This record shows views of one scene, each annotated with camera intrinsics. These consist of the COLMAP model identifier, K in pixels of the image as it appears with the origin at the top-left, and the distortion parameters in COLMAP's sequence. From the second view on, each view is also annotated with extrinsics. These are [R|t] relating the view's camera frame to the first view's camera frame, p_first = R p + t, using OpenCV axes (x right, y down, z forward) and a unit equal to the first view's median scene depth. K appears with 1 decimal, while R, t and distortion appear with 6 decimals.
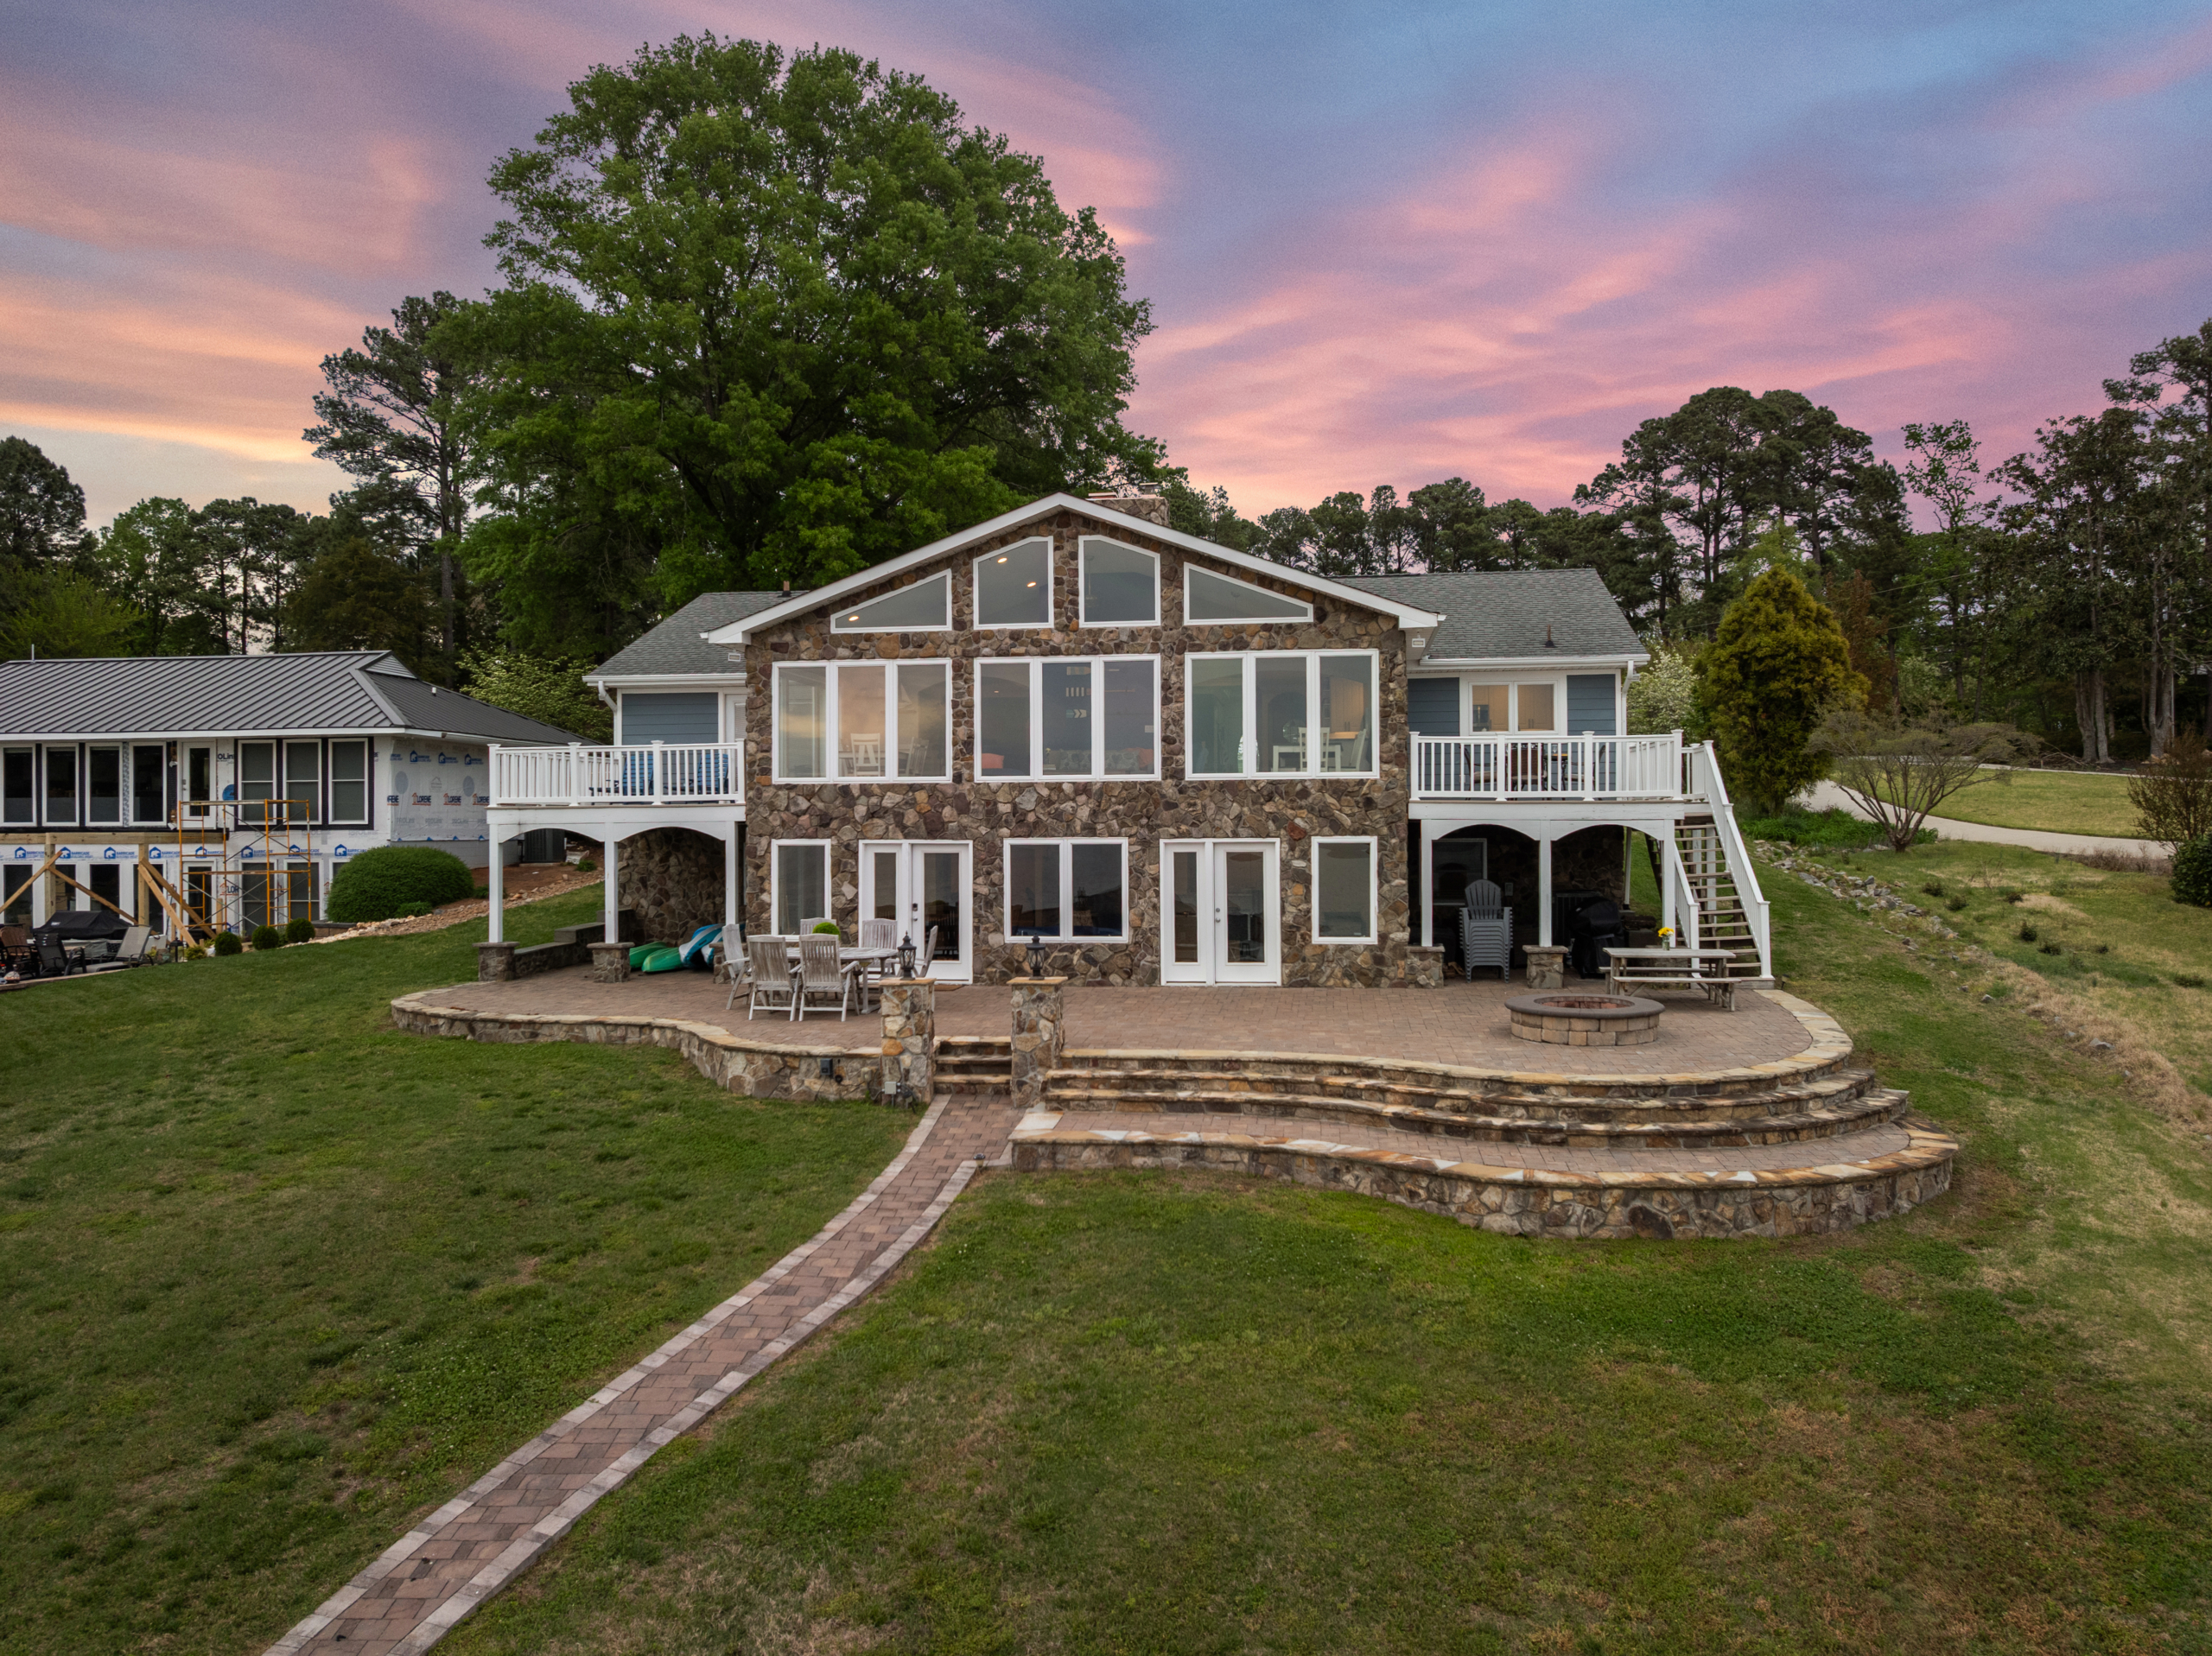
lens RADIAL K [[1595.5, 0, 1112.2], [0, 1595.5, 821.9], [0, 0, 1]] dist [-0.016220, -0.034547]
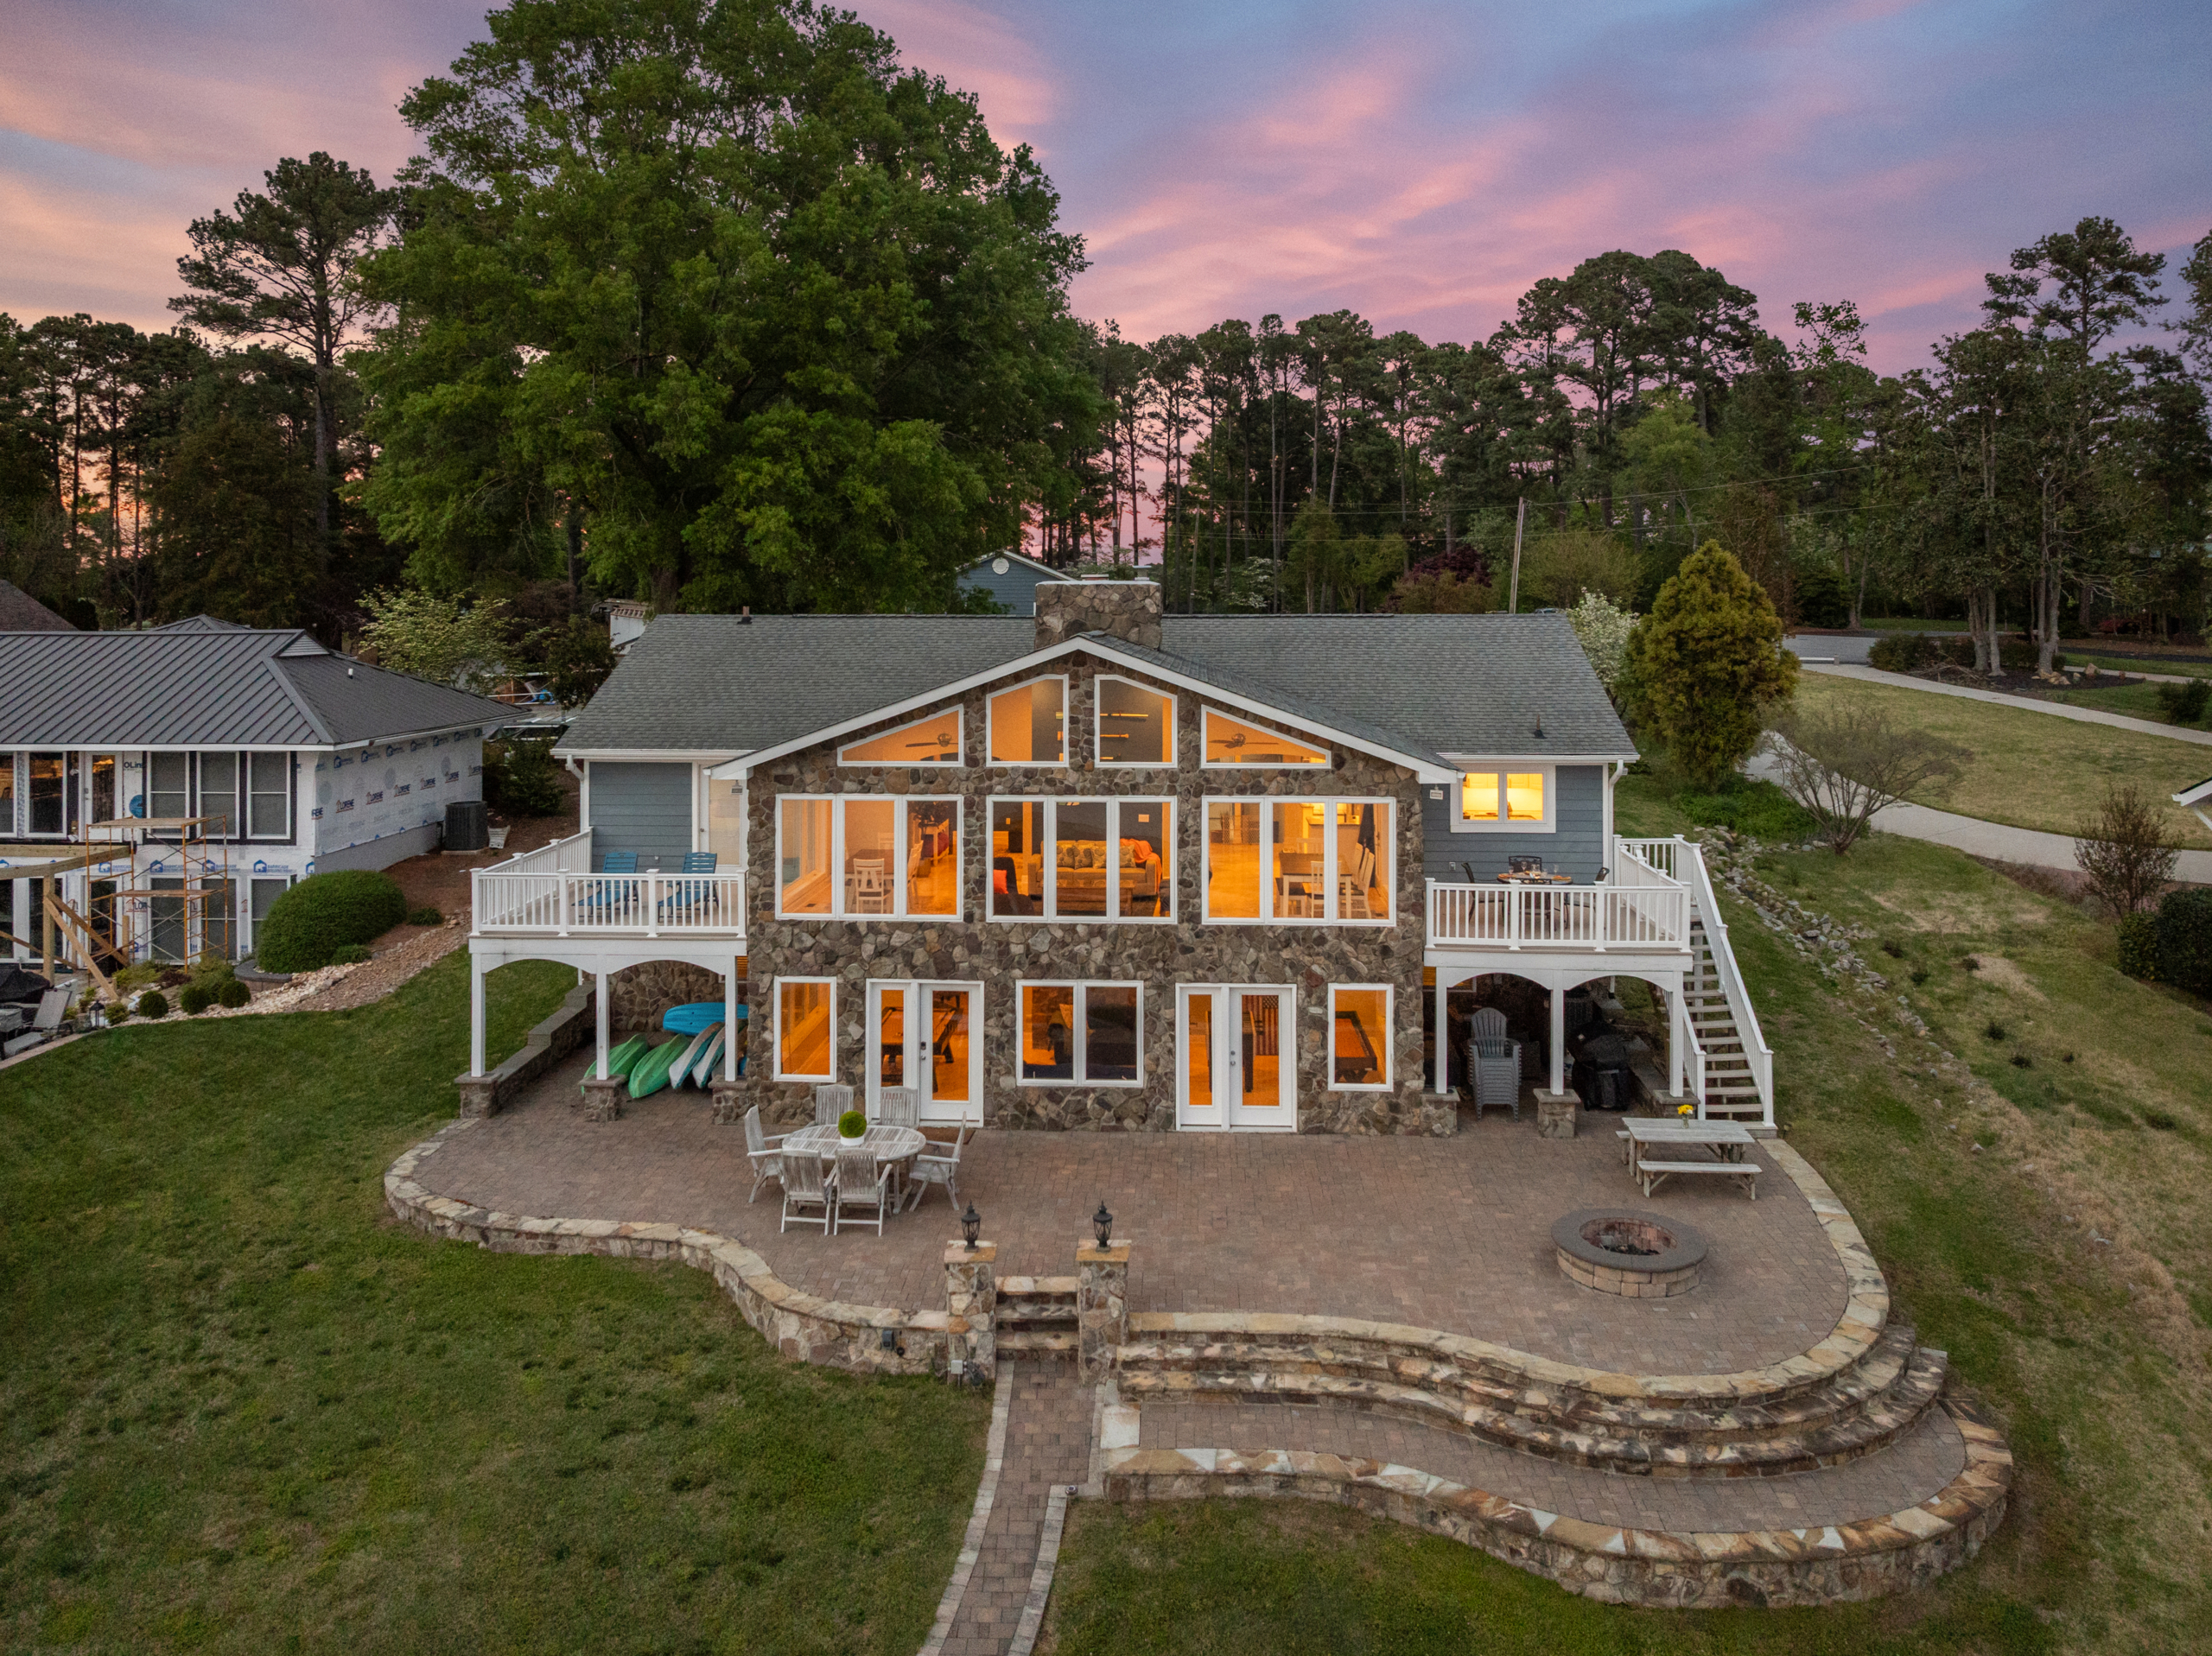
lens RADIAL K [[1626.0, 0, 1106.5], [0, 1626.0, 586.8], [0, 0, 1]] dist [-0.016798, -0.025028]
pose [[0.996632, 0.005947, 0.081787, -0.096541], [-0.005467, 0.999966, -0.006097, -0.228019], [-0.081820, 0.005629, 0.996631, -0.005824]]
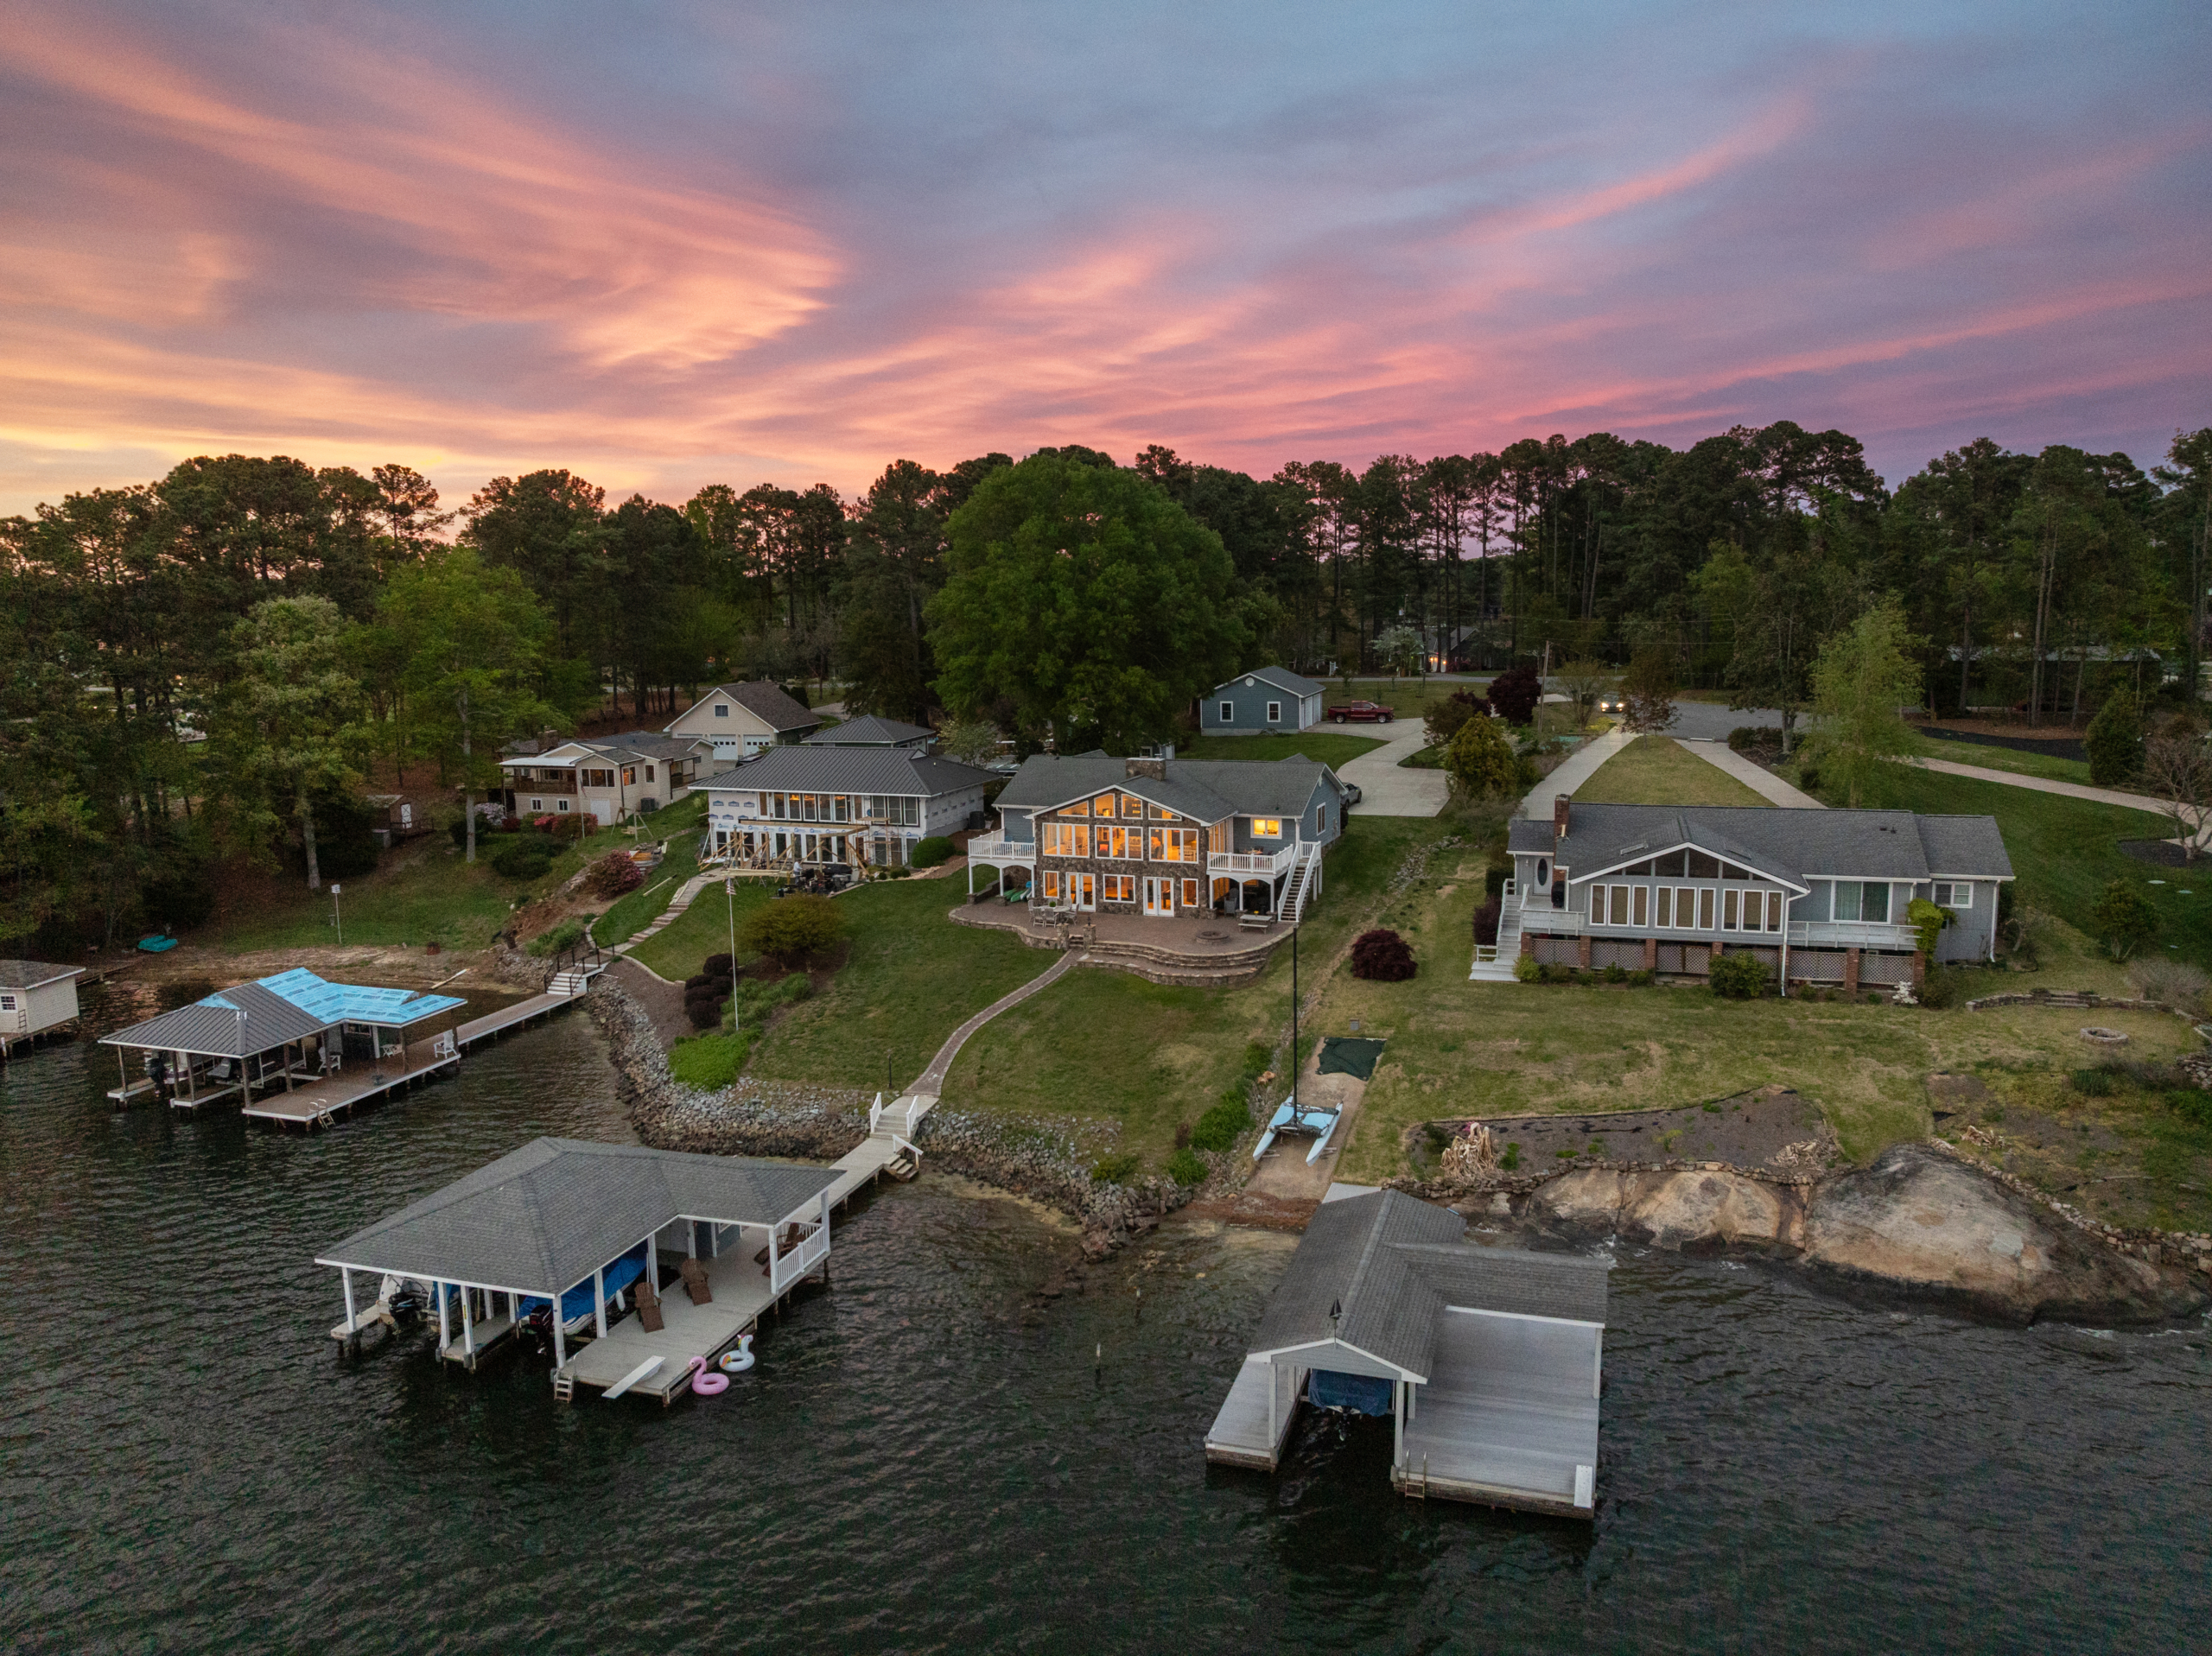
lens RADIAL K [[1557.9, 0, 1110.2], [0, 1557.9, 808.0], [0, 0, 1]] dist [-0.020779, -0.033015]
pose [[0.972033, 0.021162, -0.233890, 0.791223], [0.014137, 0.988853, 0.148225, -0.677497], [0.234420, -0.147386, 0.960898, -2.446731]]
